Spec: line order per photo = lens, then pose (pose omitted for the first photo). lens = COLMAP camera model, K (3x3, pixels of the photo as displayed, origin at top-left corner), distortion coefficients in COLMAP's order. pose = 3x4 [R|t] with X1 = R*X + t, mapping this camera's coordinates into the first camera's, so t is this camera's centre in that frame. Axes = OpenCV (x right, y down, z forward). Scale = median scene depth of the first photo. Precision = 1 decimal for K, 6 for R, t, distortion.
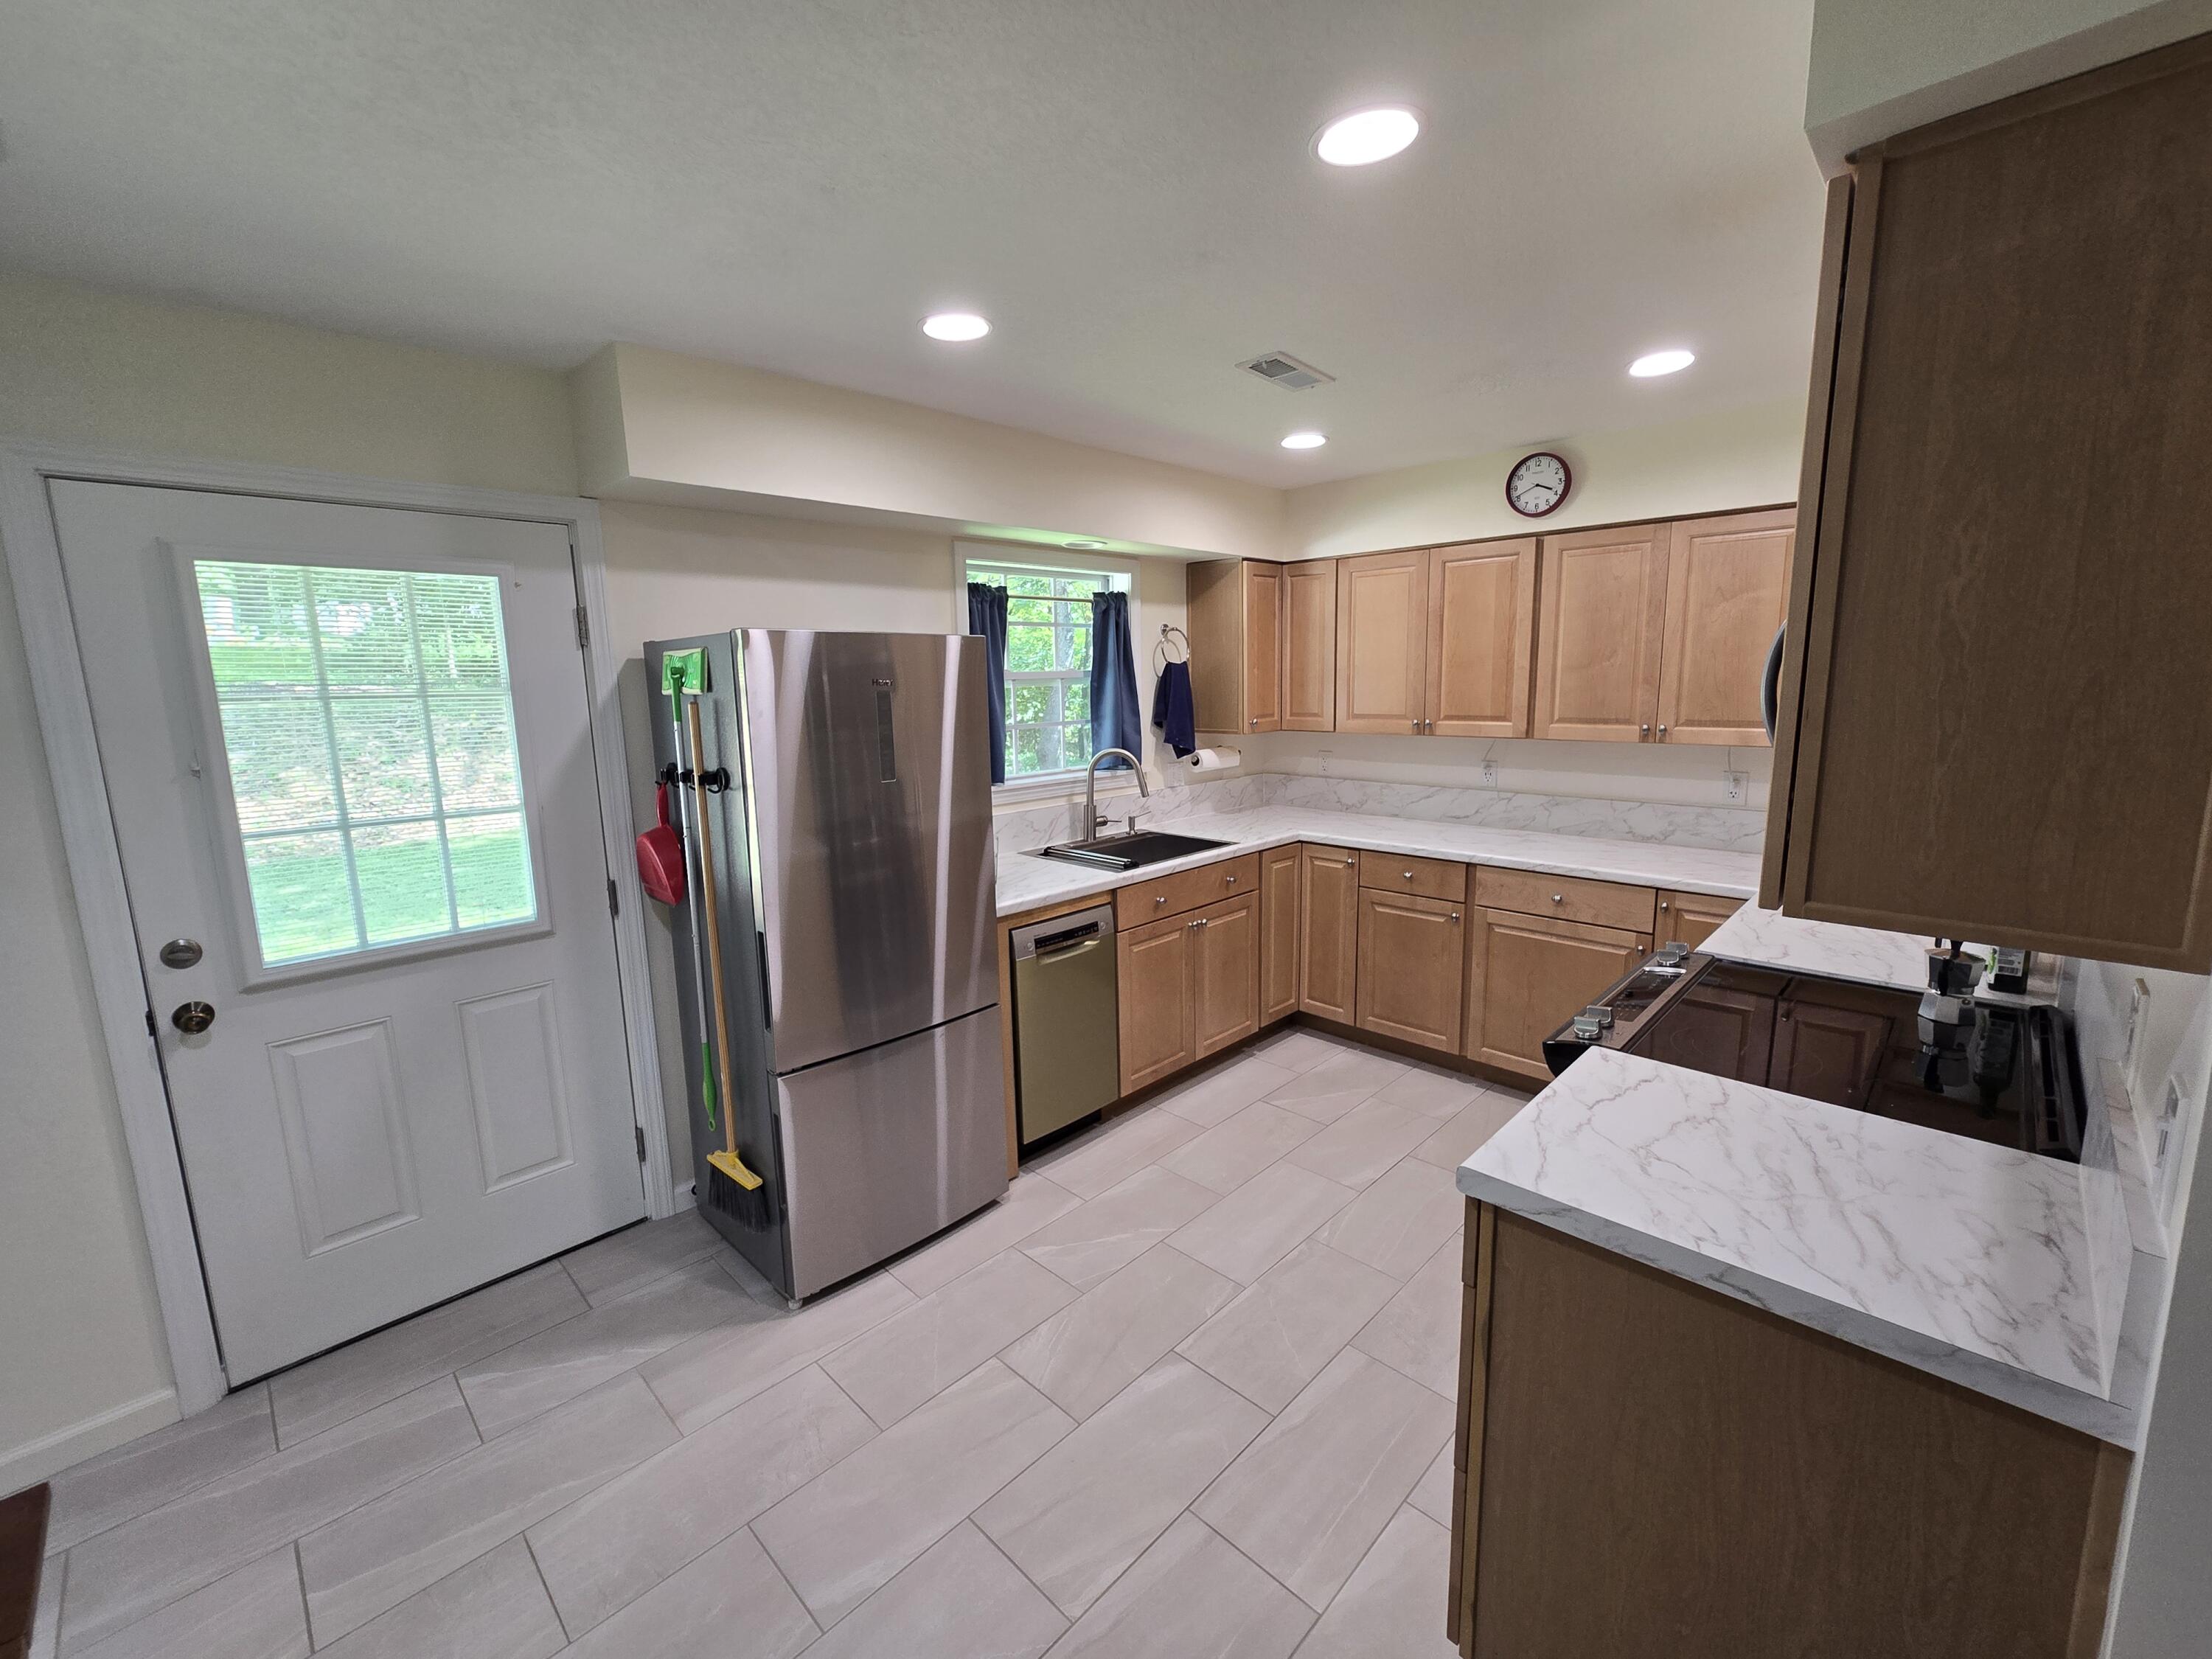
lens RADIAL K [[913.2, 0, 1116.7], [0, 913.2, 827.0], [0, 0, 1]] dist [-0.002059, 0.000027]
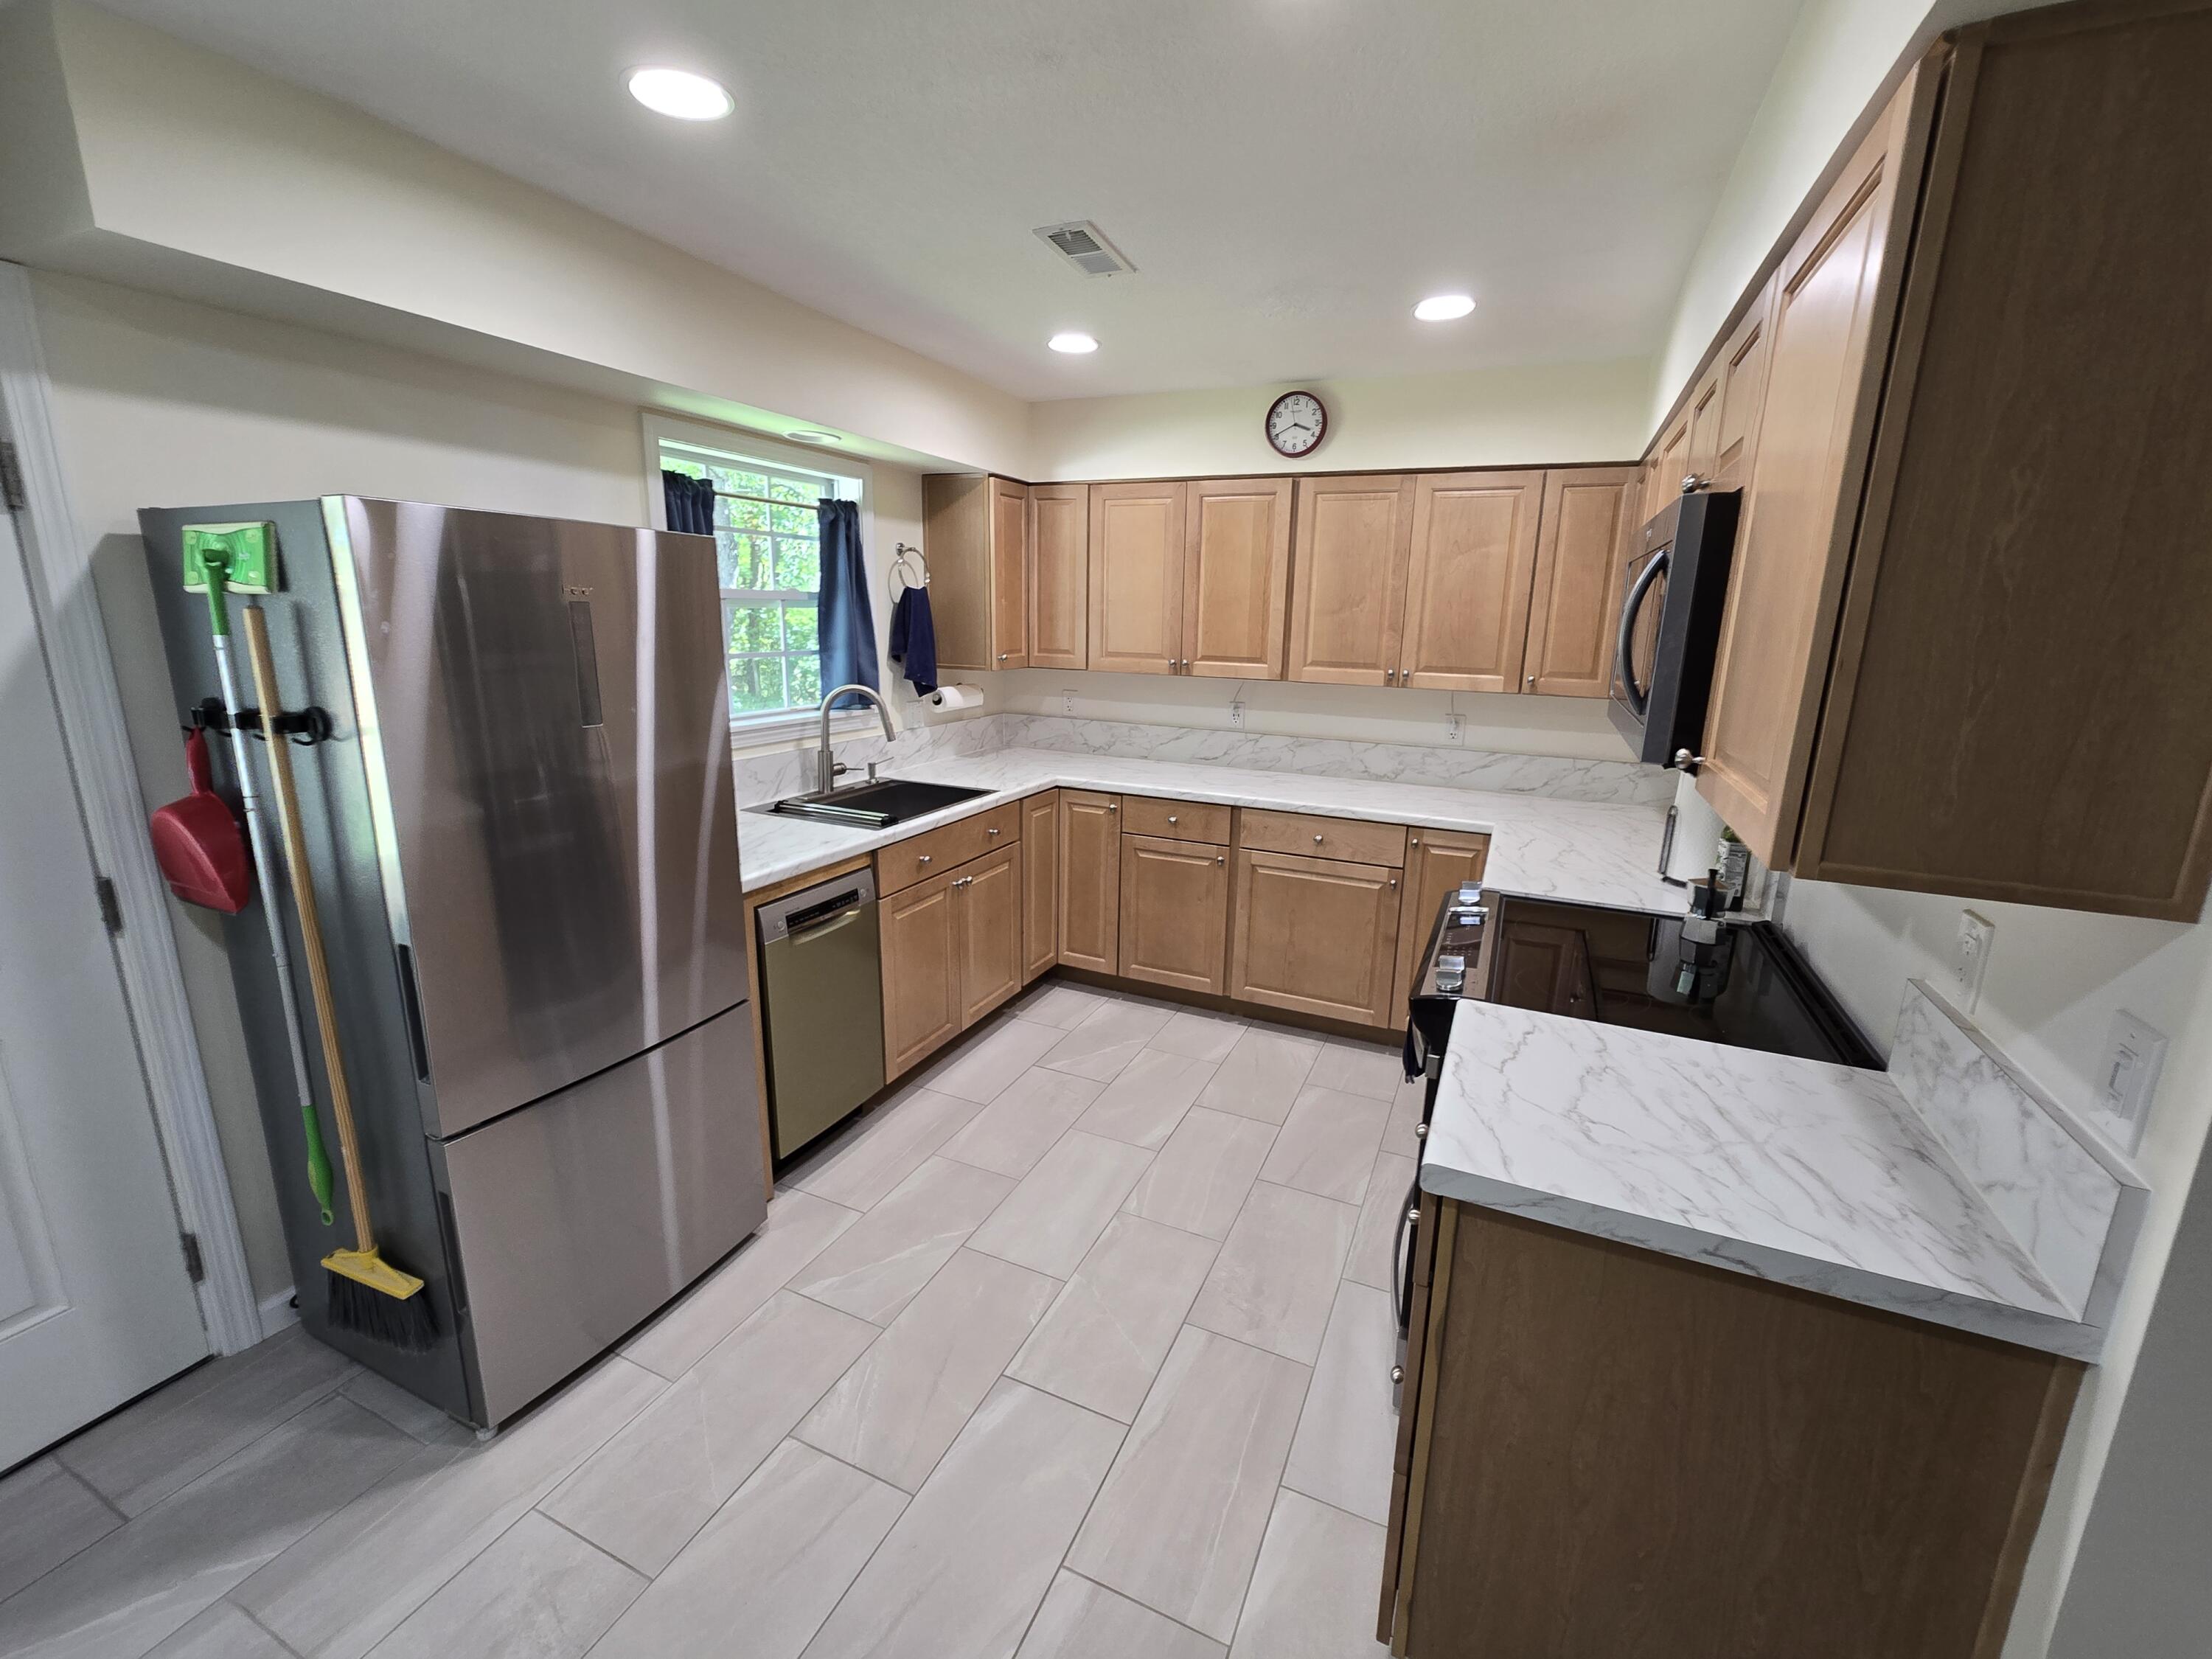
lens RADIAL K [[912.9, 0, 1122.9], [0, 912.9, 823.6], [0, 0, 1]] dist [-0.000927, 0.000342]
pose [[0.936208, -0.038283, 0.349355, -0.086042], [0.015660, 0.997606, 0.067353, -0.011365], [-0.351097, -0.057586, 0.934567, 0.120580]]
